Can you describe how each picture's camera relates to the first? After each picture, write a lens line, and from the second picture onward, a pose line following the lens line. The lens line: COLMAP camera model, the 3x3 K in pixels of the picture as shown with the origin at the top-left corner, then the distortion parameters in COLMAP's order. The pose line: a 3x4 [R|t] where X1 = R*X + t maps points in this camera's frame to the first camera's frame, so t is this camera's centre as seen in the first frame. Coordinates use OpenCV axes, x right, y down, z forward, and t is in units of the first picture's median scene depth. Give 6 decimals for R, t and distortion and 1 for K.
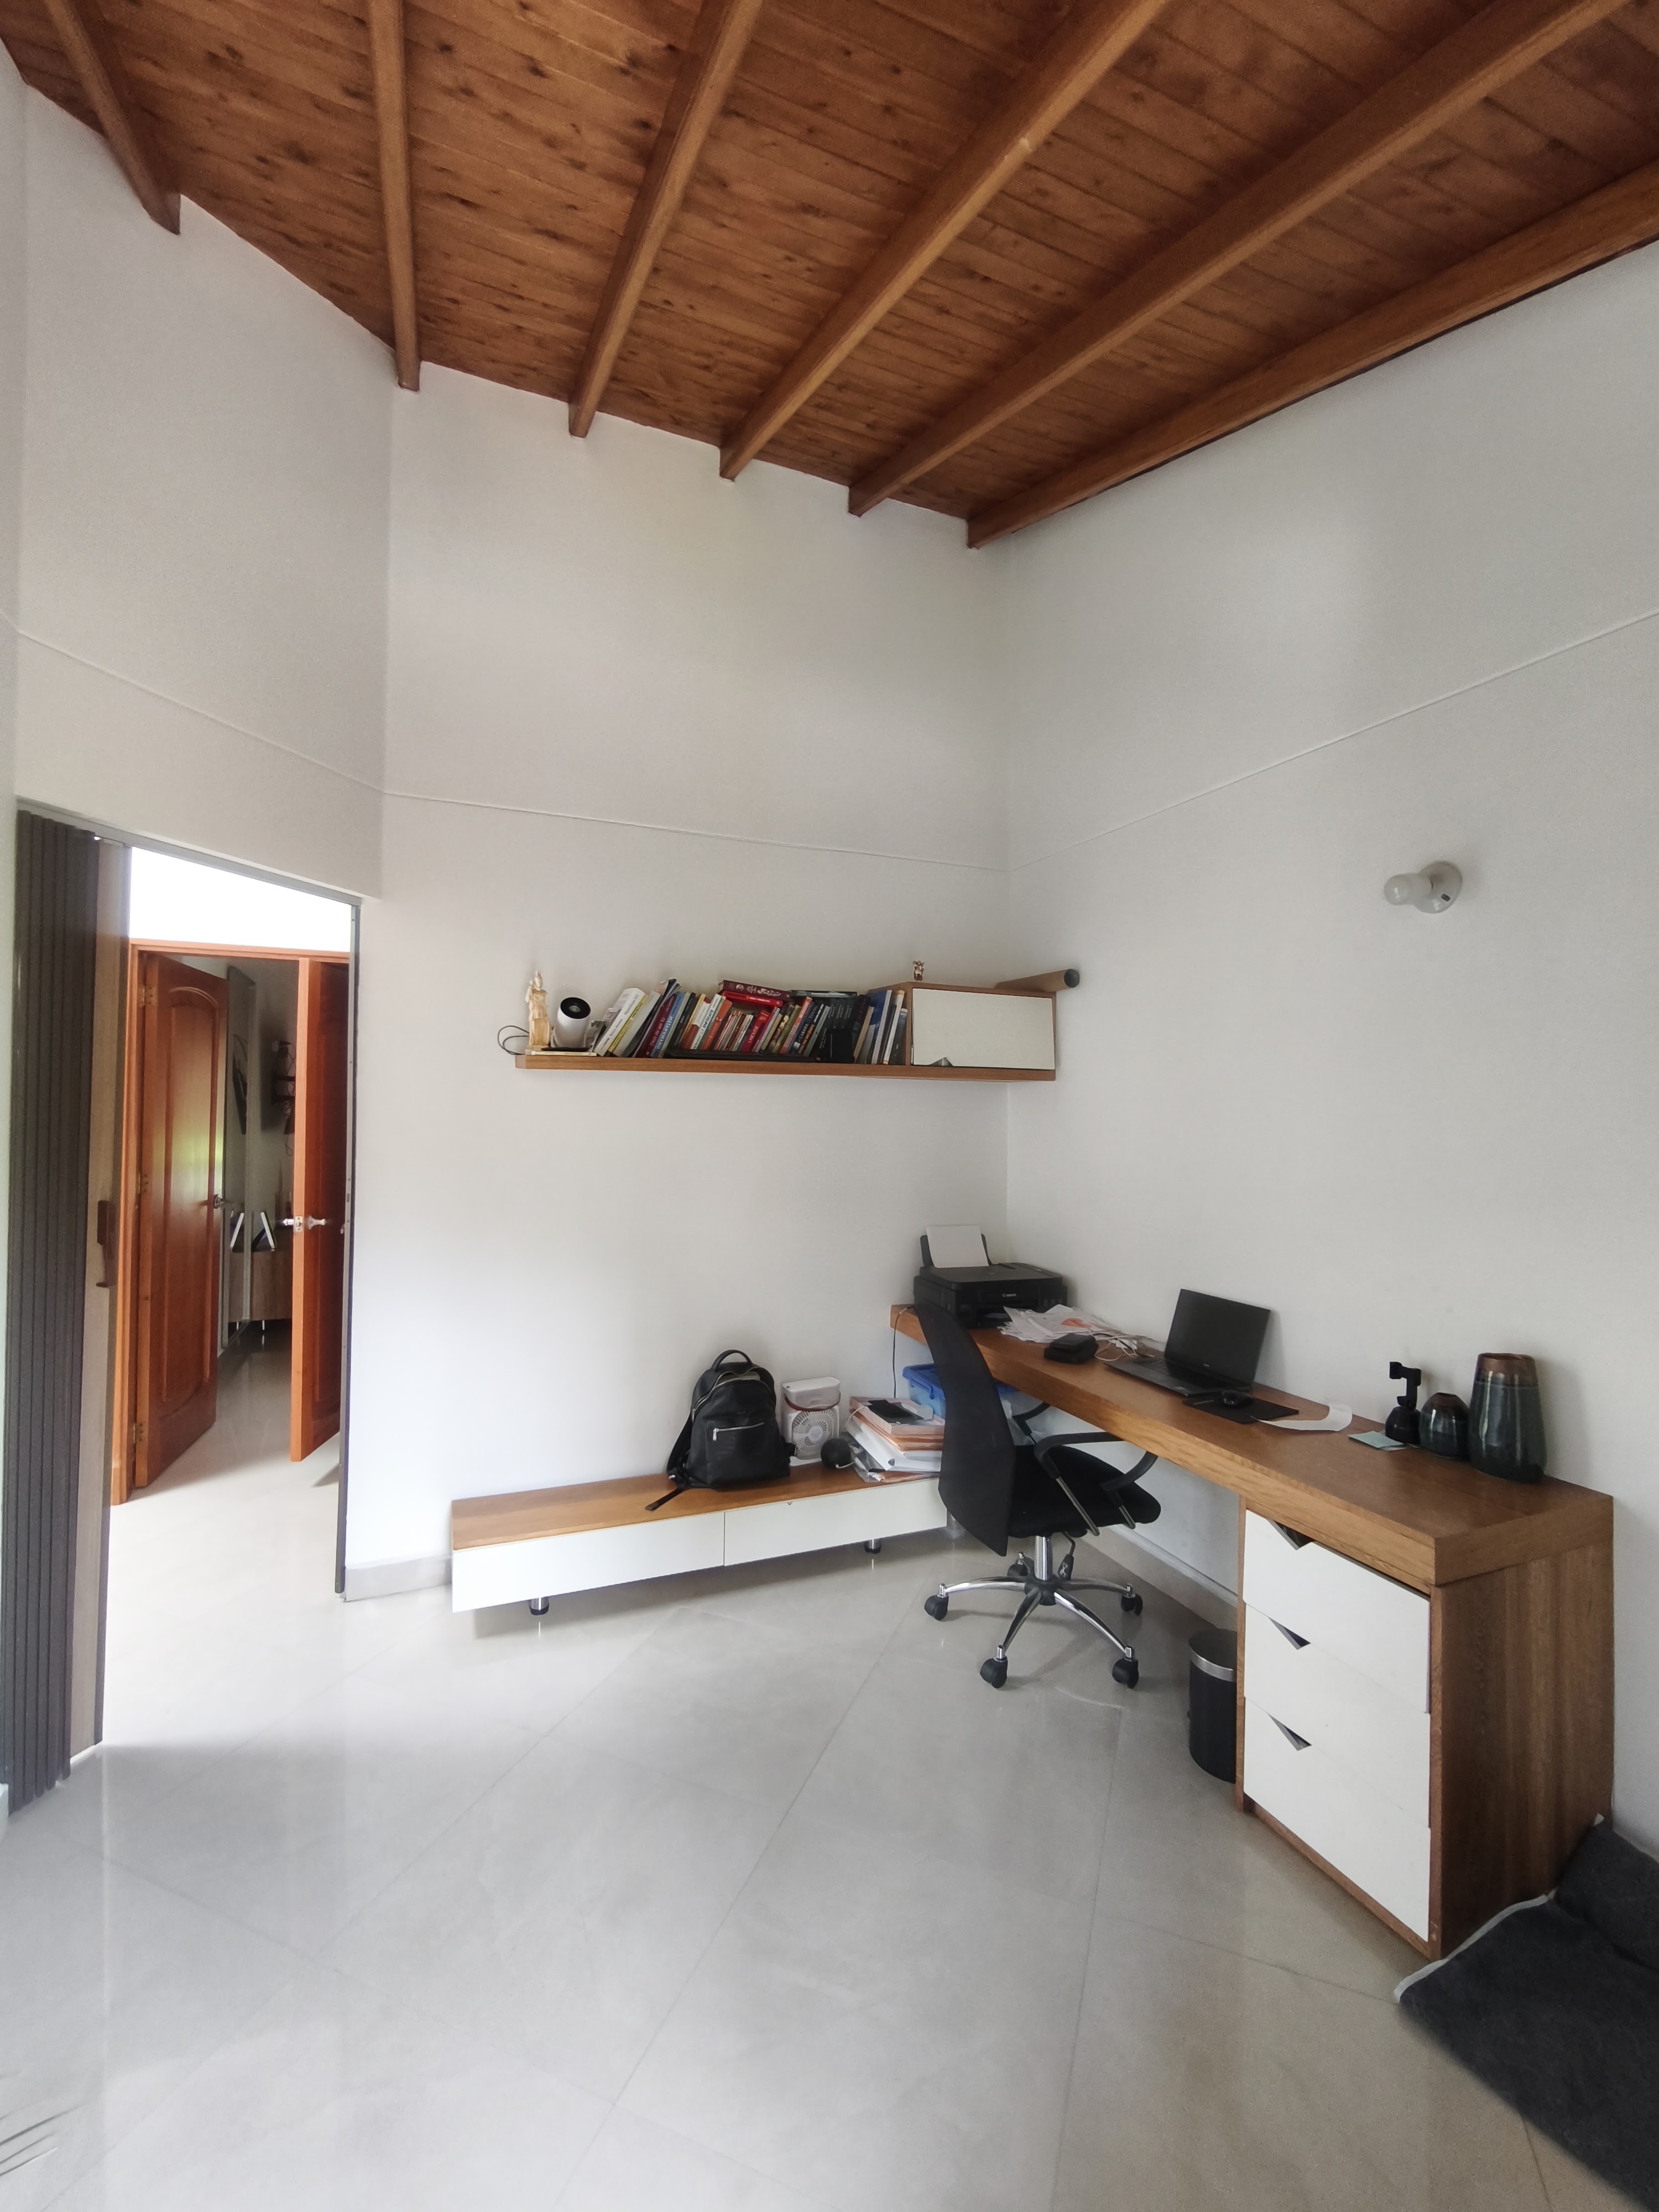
lens RADIAL K [[946.2, 0, 829.5], [0, 946.2, 1106.0], [0, 0, 1]] dist [-0.000896, -0.000294]
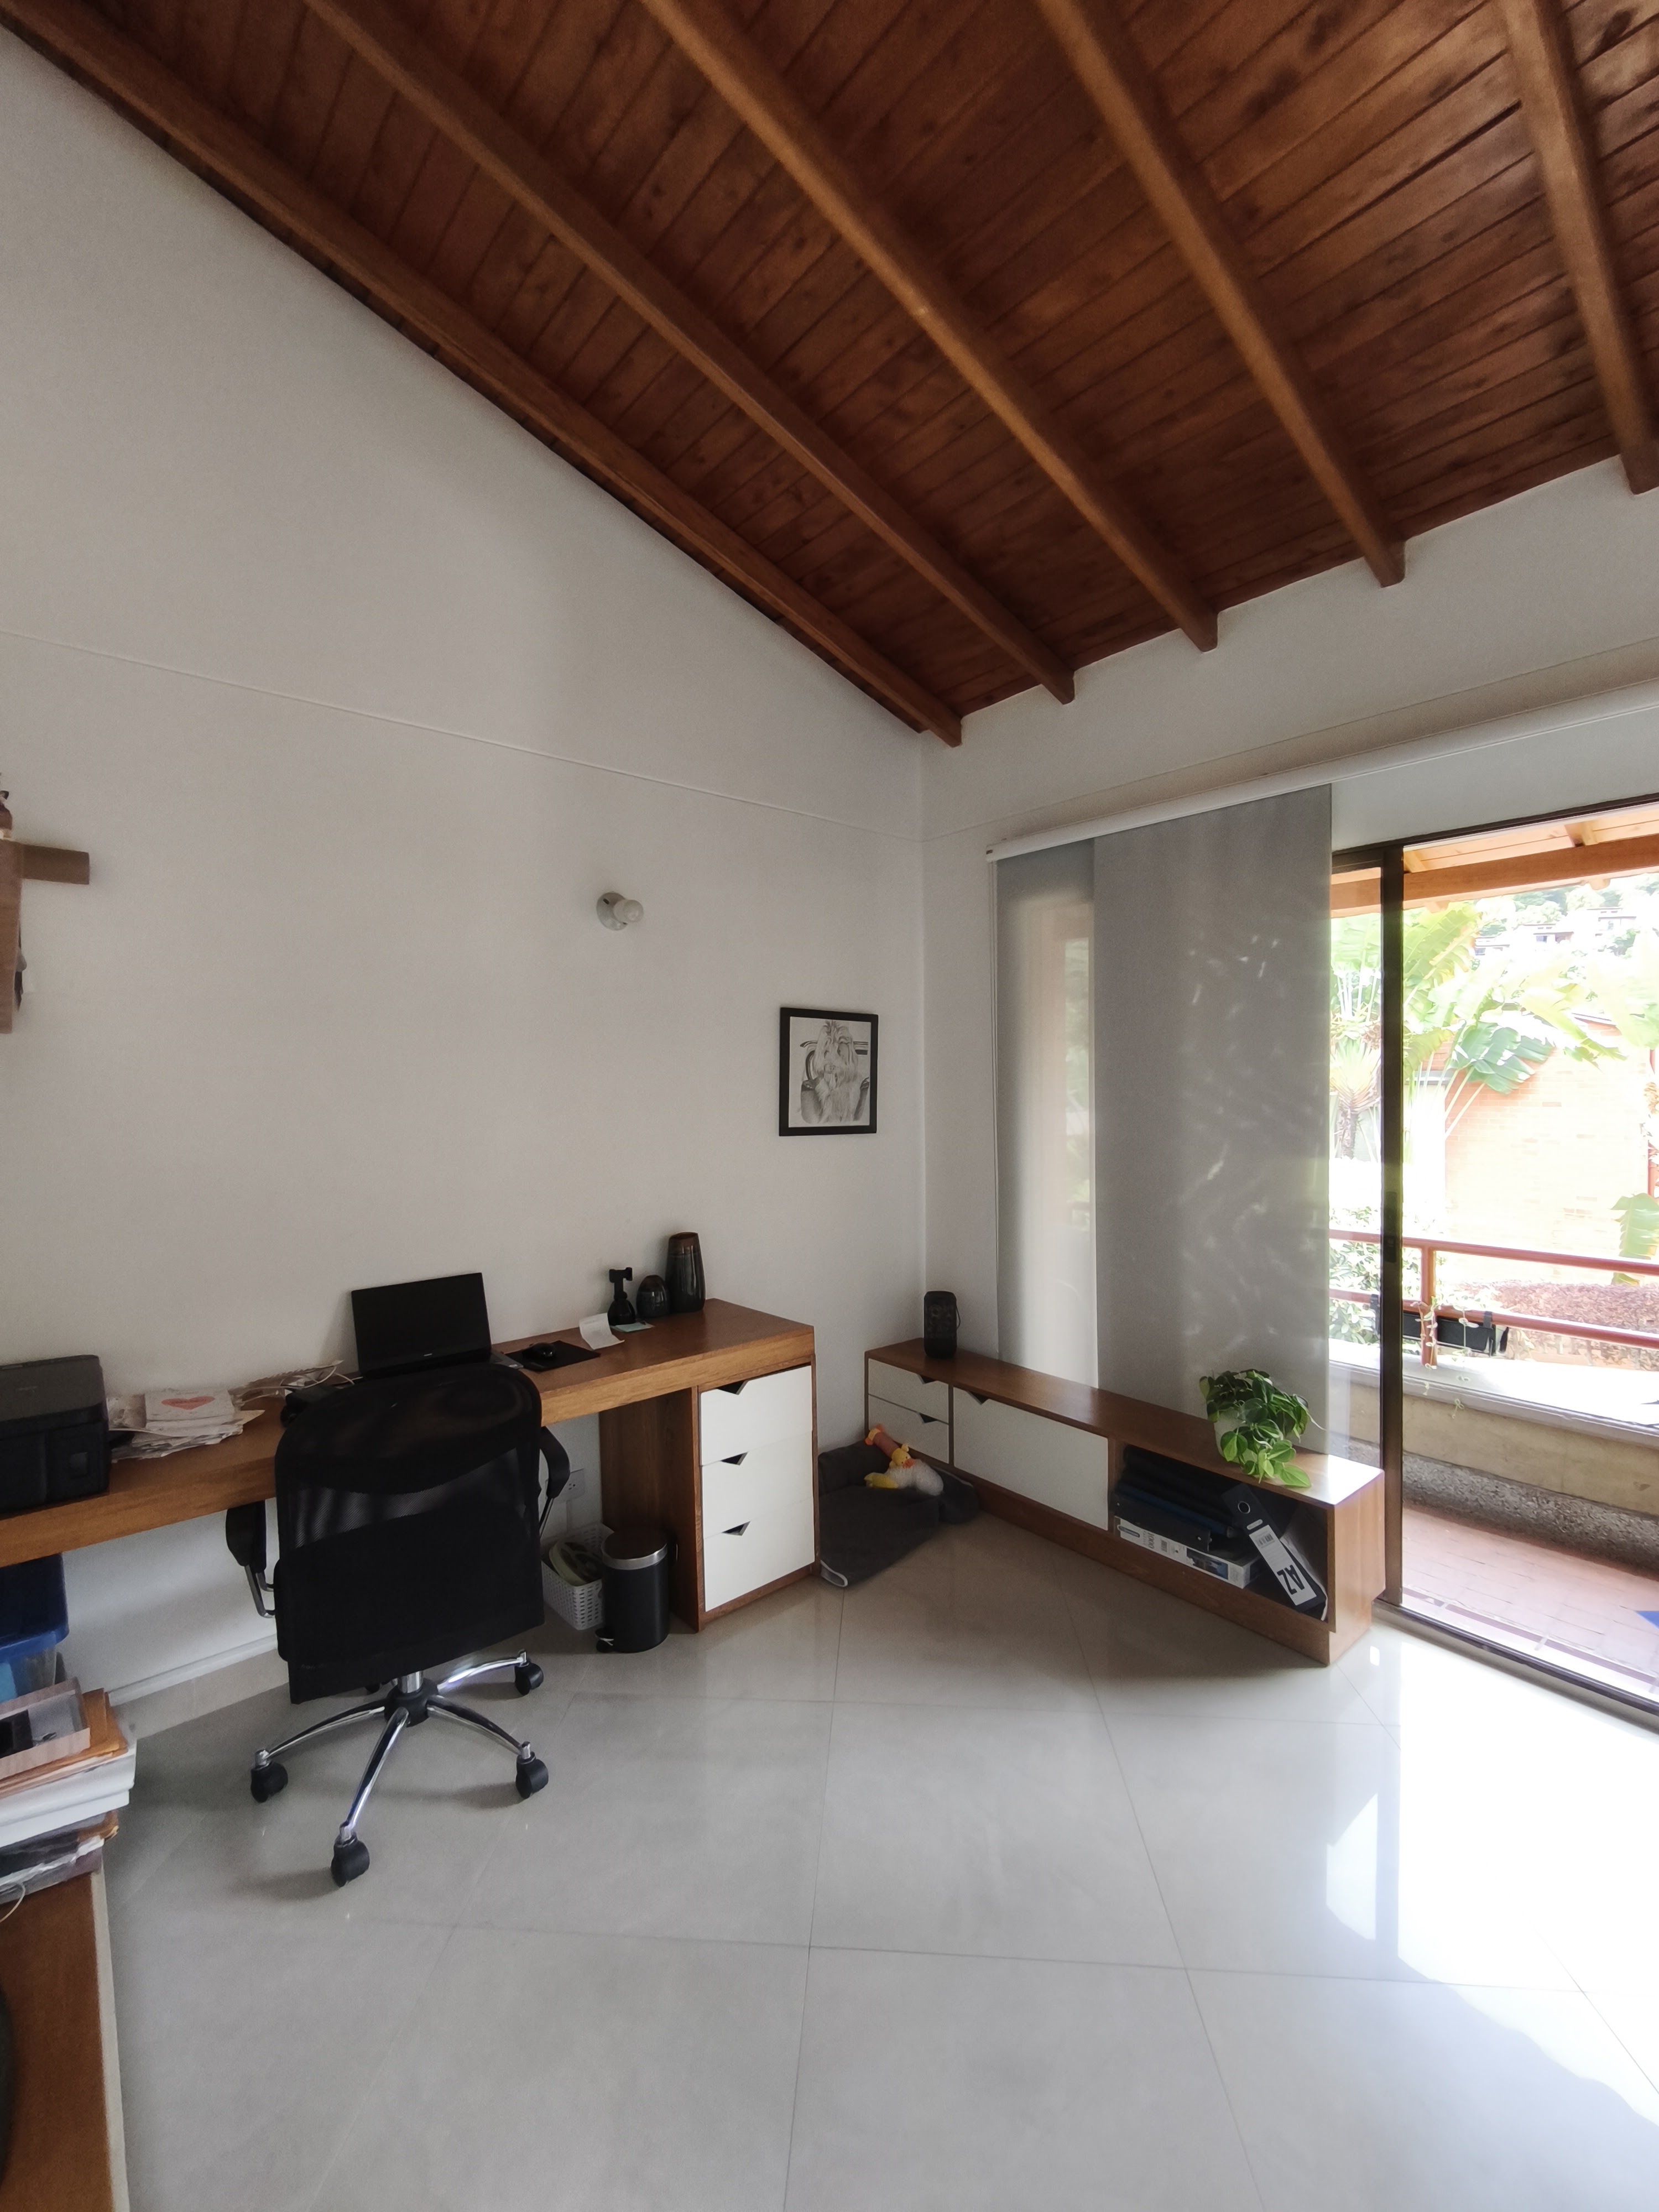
lens RADIAL K [[946.2, 0, 829.5], [0, 946.2, 1106.0], [0, 0, 1]] dist [-0.000896, -0.000294]
pose [[-0.309816, -0.020964, 0.950565, -0.796166], [0.003402, 0.999726, 0.023157, 0.018655], [-0.950790, 0.010409, -0.309660, 1.225175]]
